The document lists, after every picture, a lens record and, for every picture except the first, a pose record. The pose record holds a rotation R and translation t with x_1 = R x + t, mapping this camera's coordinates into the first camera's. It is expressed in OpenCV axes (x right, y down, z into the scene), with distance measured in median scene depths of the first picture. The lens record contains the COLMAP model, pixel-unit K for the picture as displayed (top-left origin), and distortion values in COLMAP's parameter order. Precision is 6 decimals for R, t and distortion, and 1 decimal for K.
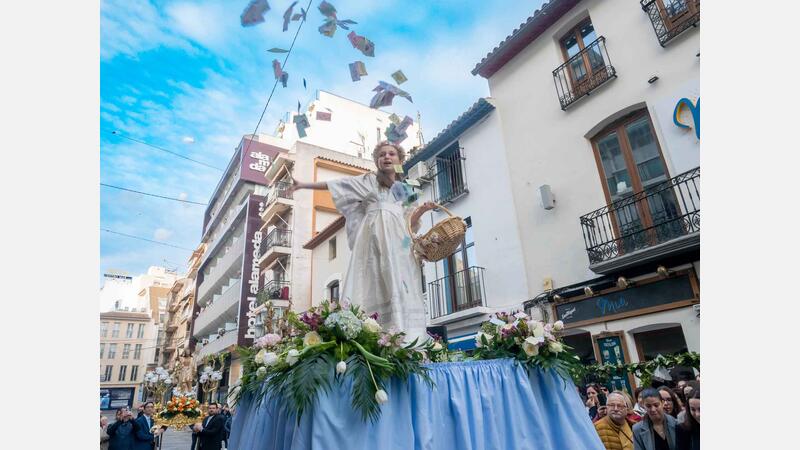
lens RADIAL K [[422.3, 0, 400.0], [0, 422.3, 225.0], [0, 0, 1]] dist [-0.056244, 0.000310]
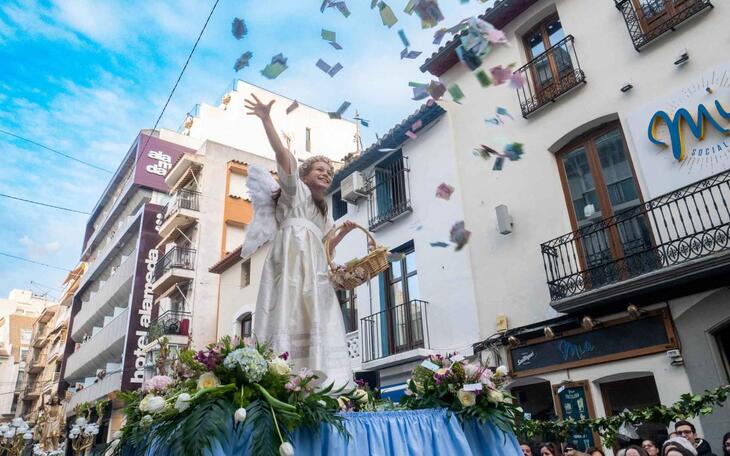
lens RADIAL K [[514.6, 0, 365.0], [0, 514.6, 228.0], [0, 0, 1]] dist [-0.063134, 0.020862]
pose [[0.997321, 0.032889, 0.065335, 0.005431], [-0.030418, 0.998797, -0.038462, -0.001317], [-0.066521, 0.036372, 0.997122, -0.010303]]
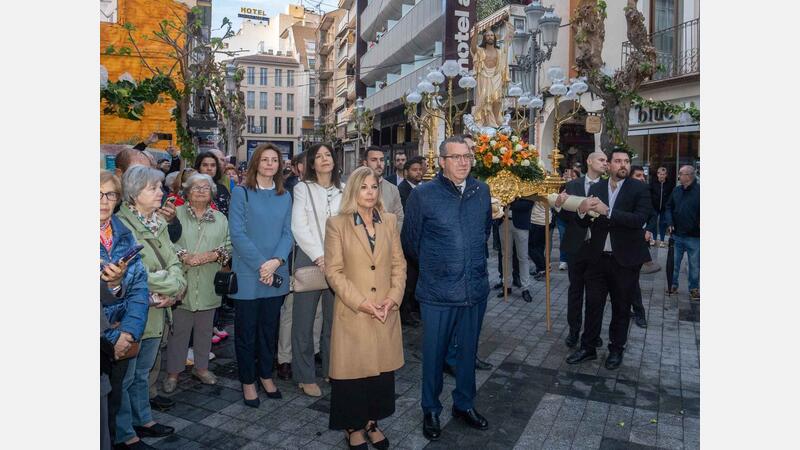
lens RADIAL K [[429.2, 0, 400.0], [0, 429.2, 225.0], [0, 0, 1]] dist [-0.029464, 0.000503]
pose [[0.961795, 0.128612, -0.241679, -0.704074], [0.007541, 0.870000, 0.492994, 0.391124], [0.273665, -0.475981, 0.835792, 0.777543]]
